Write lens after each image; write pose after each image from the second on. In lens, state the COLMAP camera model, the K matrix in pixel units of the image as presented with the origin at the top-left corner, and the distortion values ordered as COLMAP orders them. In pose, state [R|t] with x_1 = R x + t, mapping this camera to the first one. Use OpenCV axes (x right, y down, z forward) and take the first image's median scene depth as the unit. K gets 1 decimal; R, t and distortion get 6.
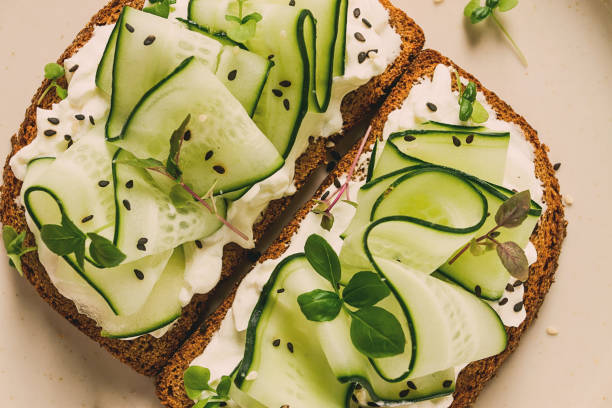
lens RADIAL K [[1068.9, 0, 303.0], [0, 1068.9, 200.9], [0, 0, 1]] dist [0.024010, -0.020795]
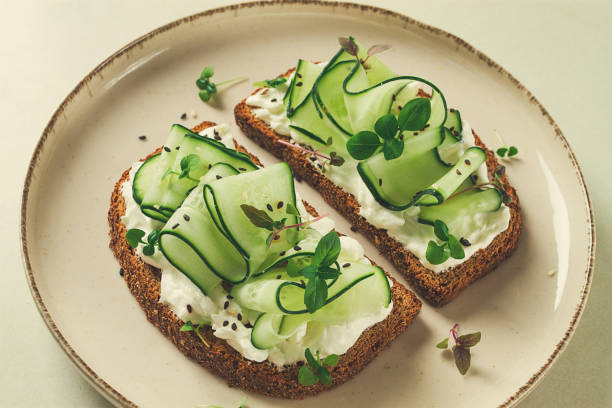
lens RADIAL K [[1068.9, 0, 303.0], [0, 1068.9, 200.9], [0, 0, 1]] dist [0.024010, -0.020795]
pose [[0.120993, -0.805908, 0.579546, -0.871396], [0.991924, 0.120531, -0.039478, 0.055461], [-0.038038, 0.579642, 0.813983, -0.179564]]
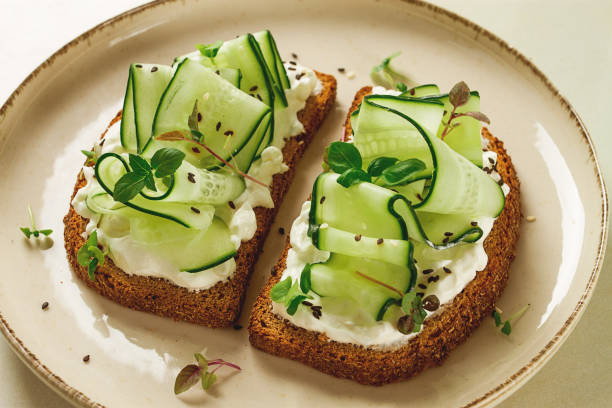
lens RADIAL K [[1068.9, 0, 303.0], [0, 1068.9, 200.9], [0, 0, 1]] dist [0.024010, -0.020795]
pose [[0.930963, -0.282857, 0.230865, -0.312761], [0.364659, 0.688819, -0.626540, 0.869522], [0.018197, 0.667473, 0.744412, 0.049369]]
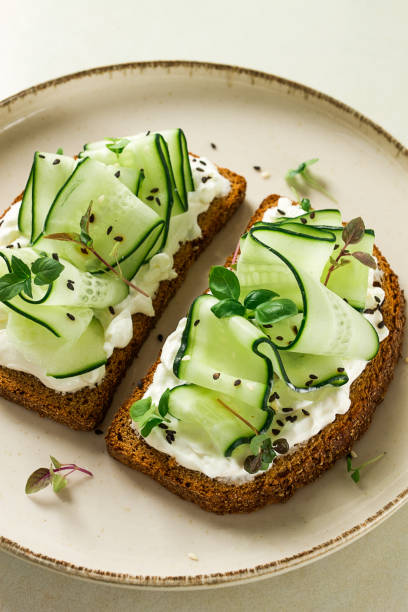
lens RADIAL K [[1068.9, 0, 204.0], [0, 1068.9, 306.0], [0, 0, 1]] dist [0.024010, -0.020795]
pose [[0.977581, -0.171275, 0.122479, -0.146703], [0.210514, 0.807383, -0.551196, 0.777462], [-0.004482, 0.564622, 0.825338, -0.074768]]
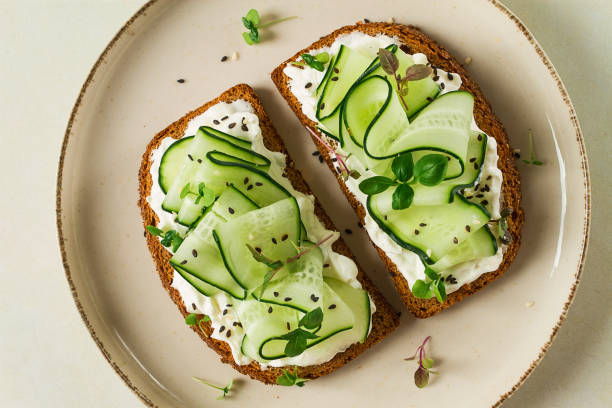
lens RADIAL K [[1068.9, 0, 303.0], [0, 1068.9, 200.9], [0, 0, 1]] dist [0.024010, -0.020795]
pose [[0.310954, -0.950135, -0.023457, 0.017564], [0.949957, 0.311481, -0.023678, 0.015860], [0.029804, -0.014921, 0.999444, -0.548042]]
